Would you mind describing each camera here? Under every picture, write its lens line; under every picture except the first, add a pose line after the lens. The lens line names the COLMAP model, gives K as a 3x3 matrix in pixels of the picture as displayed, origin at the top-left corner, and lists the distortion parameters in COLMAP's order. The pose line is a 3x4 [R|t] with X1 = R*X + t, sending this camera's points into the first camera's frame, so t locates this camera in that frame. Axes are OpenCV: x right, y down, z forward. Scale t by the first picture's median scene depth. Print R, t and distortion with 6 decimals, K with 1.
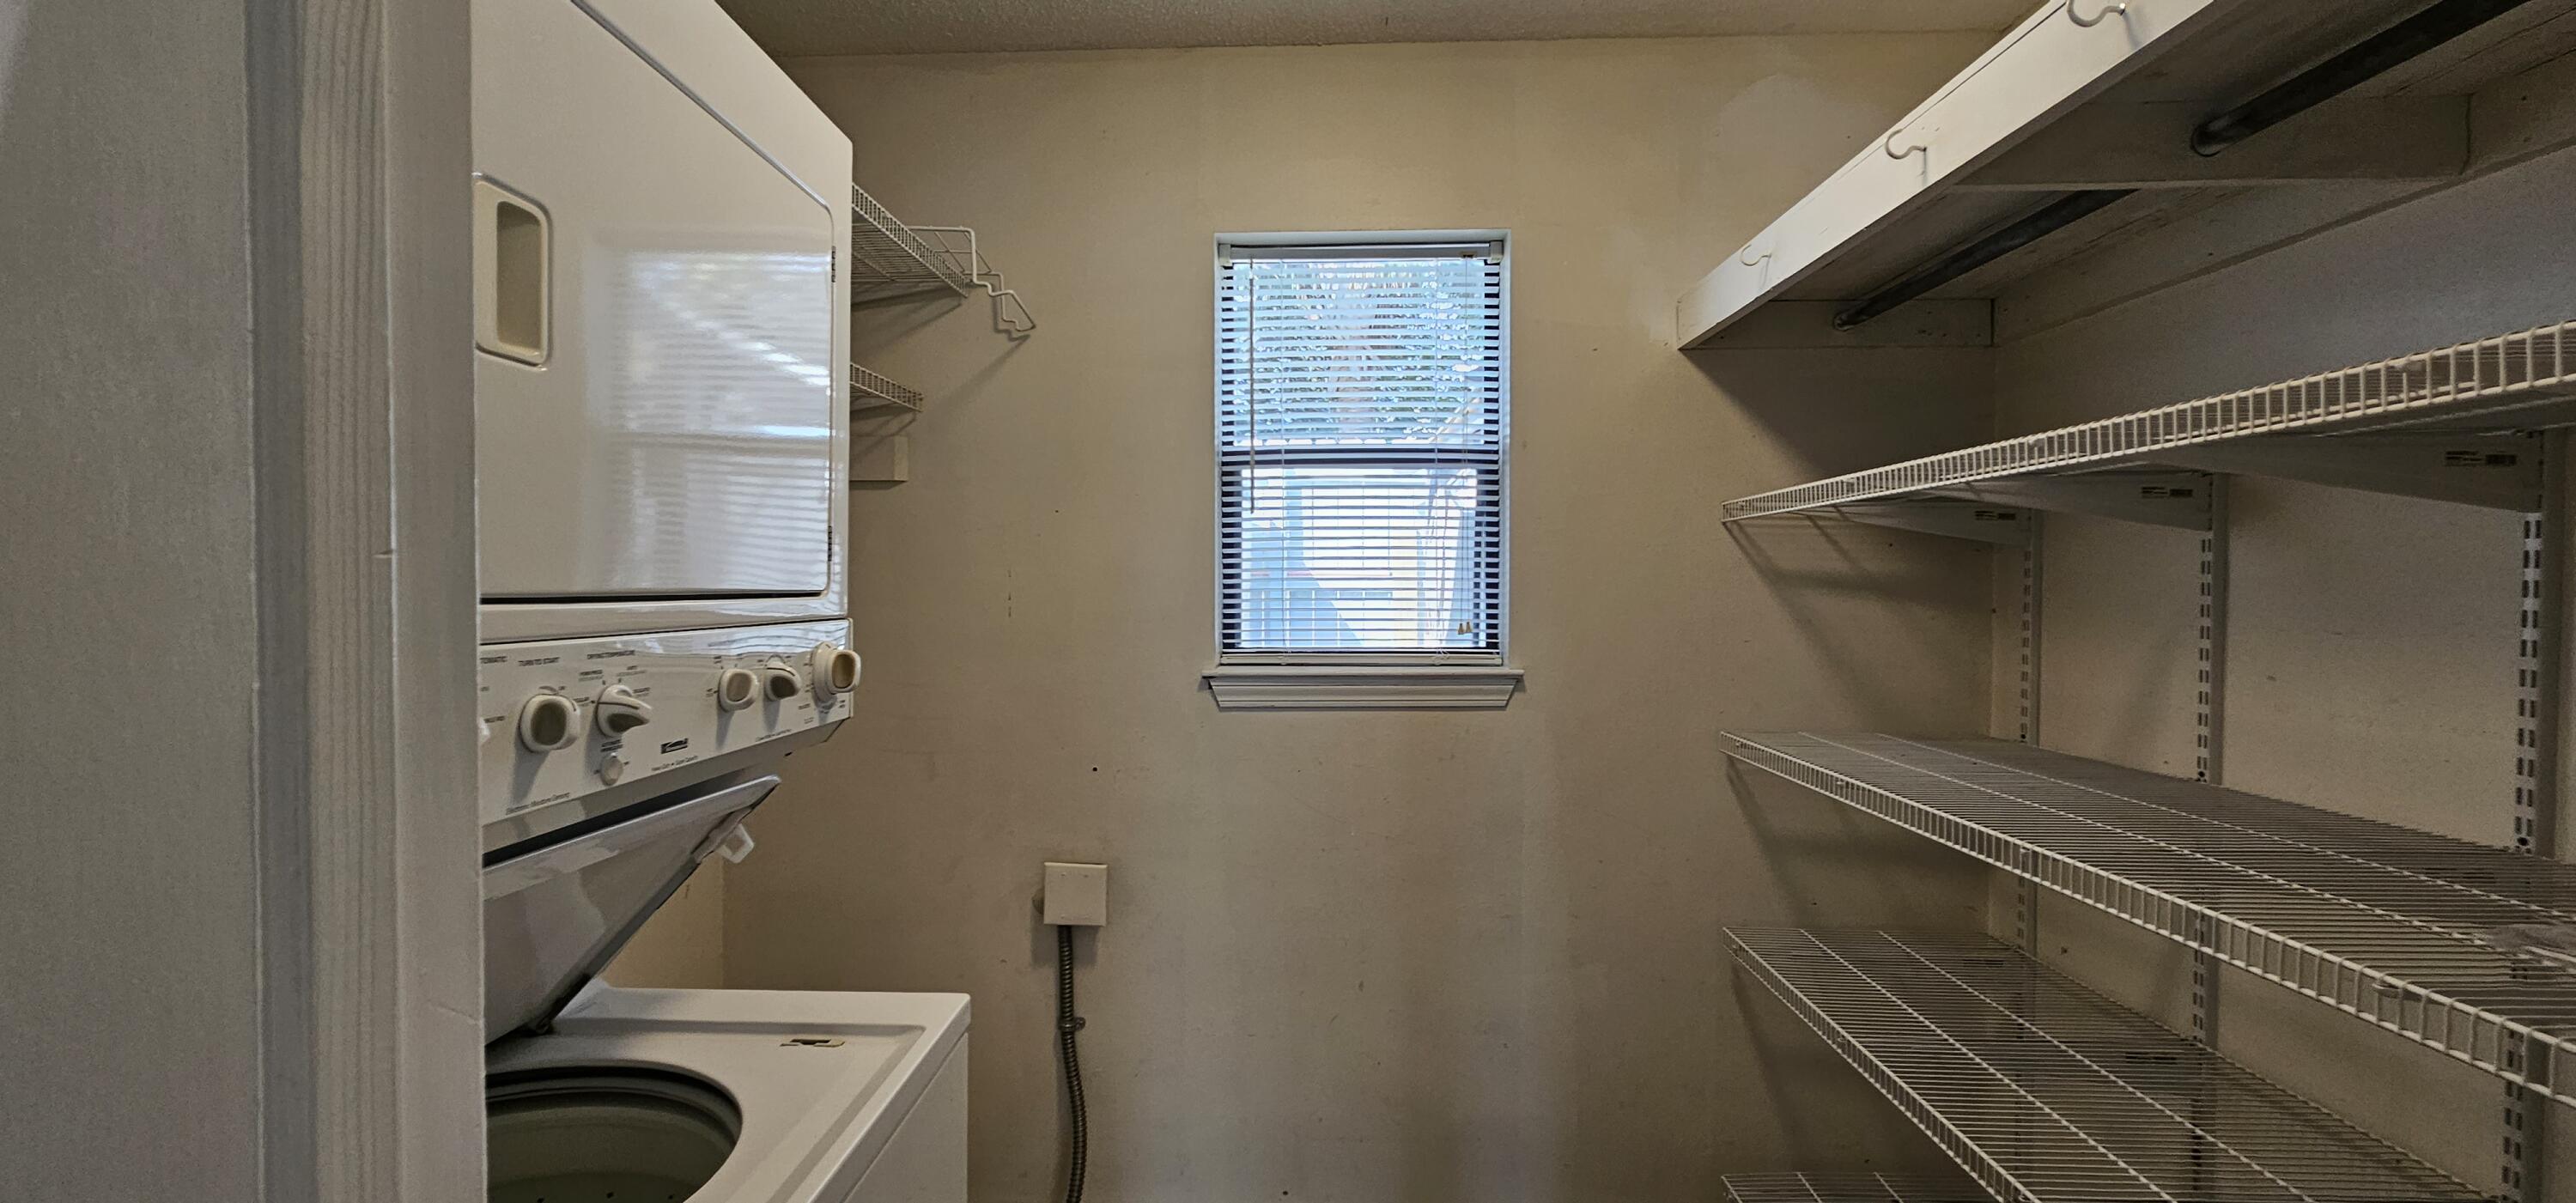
lens RADIAL K [[1072.4, 0, 1288.0], [0, 1072.4, 601.5], [0, 0, 1]] dist [0.000393, -0.000058]
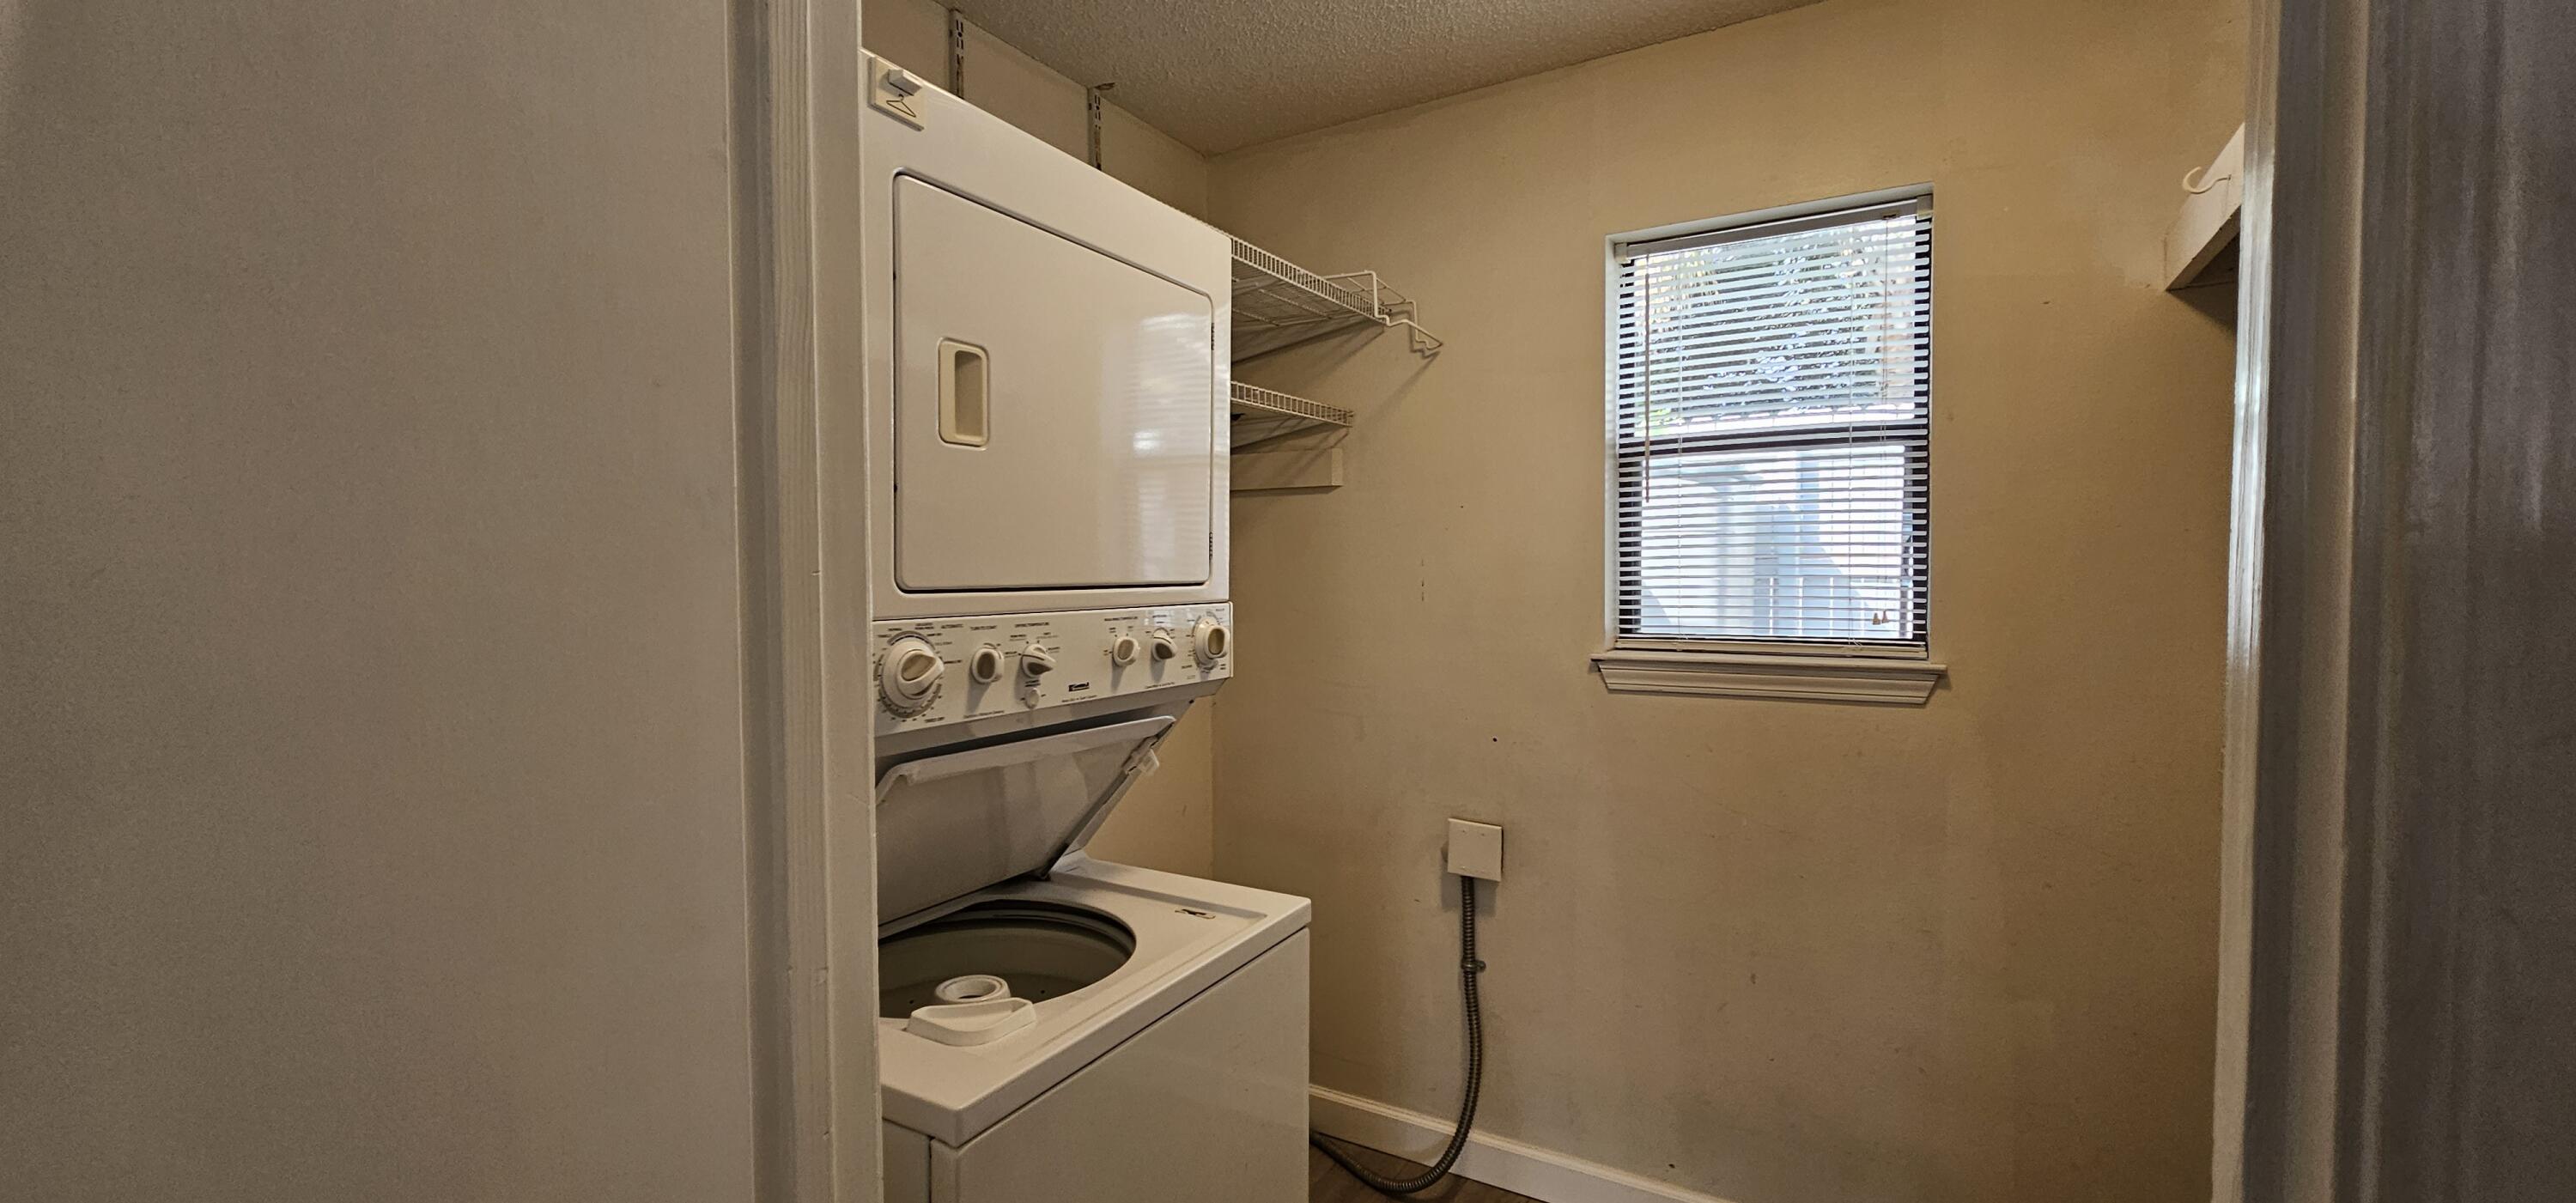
lens RADIAL K [[1072.4, 0, 1288.0], [0, 1072.4, 601.5], [0, 0, 1]] dist [0.000393, -0.000058]
pose [[0.874490, 0.010569, -0.484928, 0.172943], [-0.002463, 0.999846, 0.017350, -0.004733], [0.485037, -0.013978, 0.874382, -0.069510]]
